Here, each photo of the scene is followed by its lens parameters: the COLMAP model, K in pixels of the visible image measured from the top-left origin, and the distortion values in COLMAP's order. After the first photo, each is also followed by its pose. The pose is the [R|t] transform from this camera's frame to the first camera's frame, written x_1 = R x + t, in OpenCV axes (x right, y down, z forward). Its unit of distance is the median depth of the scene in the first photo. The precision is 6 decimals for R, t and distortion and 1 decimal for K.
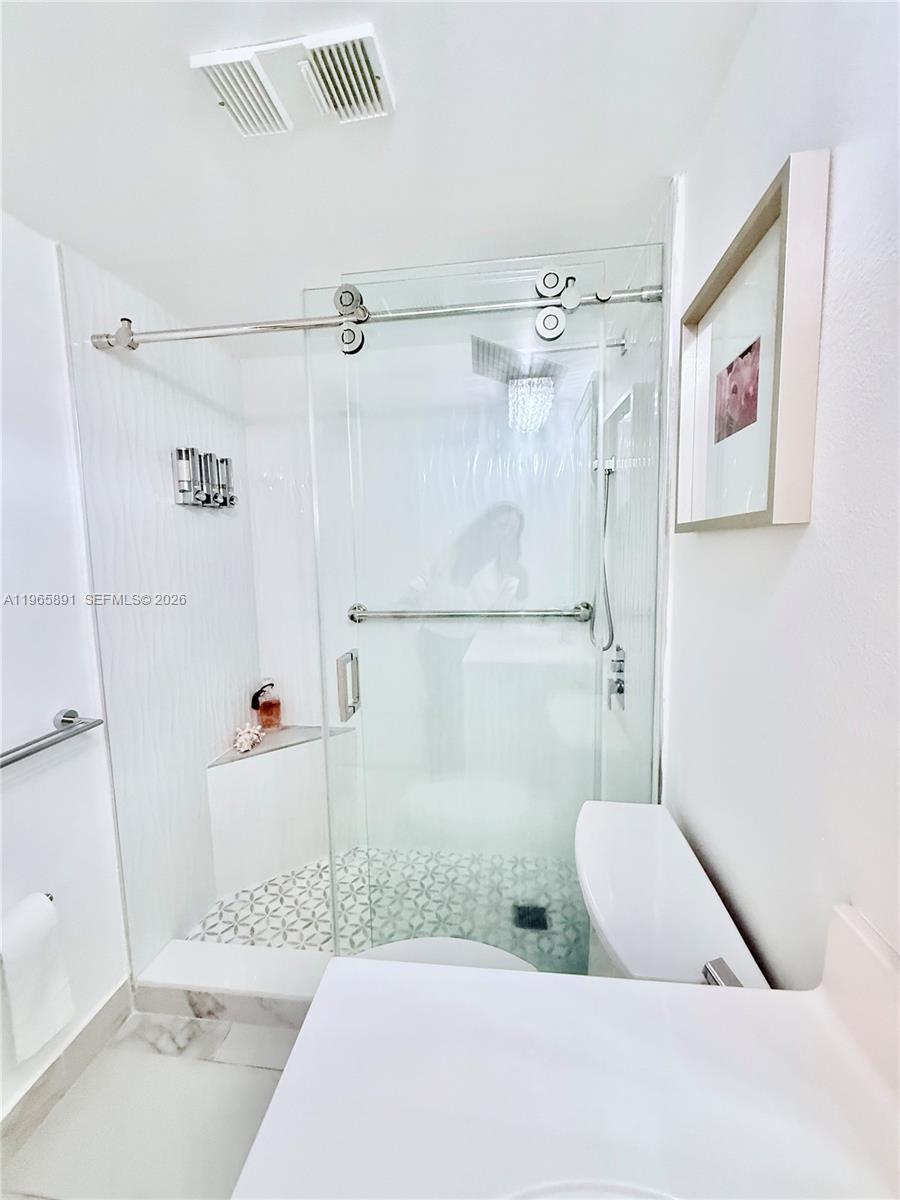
lens RADIAL K [[498.7, 0, 450.0], [0, 498.7, 600.0], [0, 0, 1]] dist [-0.000882, 0.000072]
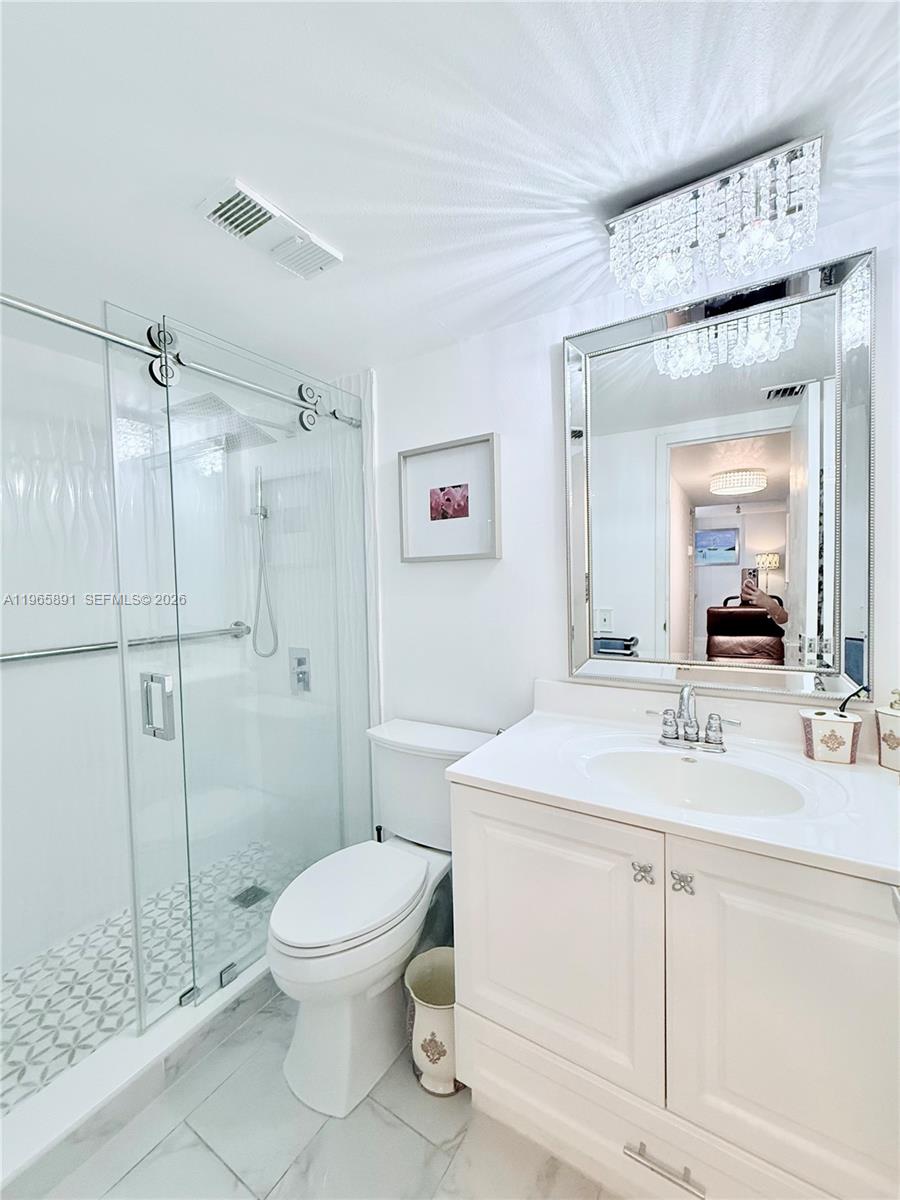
lens RADIAL K [[498.7, 0, 450.0], [0, 498.7, 600.0], [0, 0, 1]] dist [-0.000882, 0.000072]
pose [[0.429697, -0.024885, 0.902630, -0.884098], [0.105779, 0.994125, -0.022948, 0.050183], [-0.896756, 0.105340, 0.429805, 0.041171]]
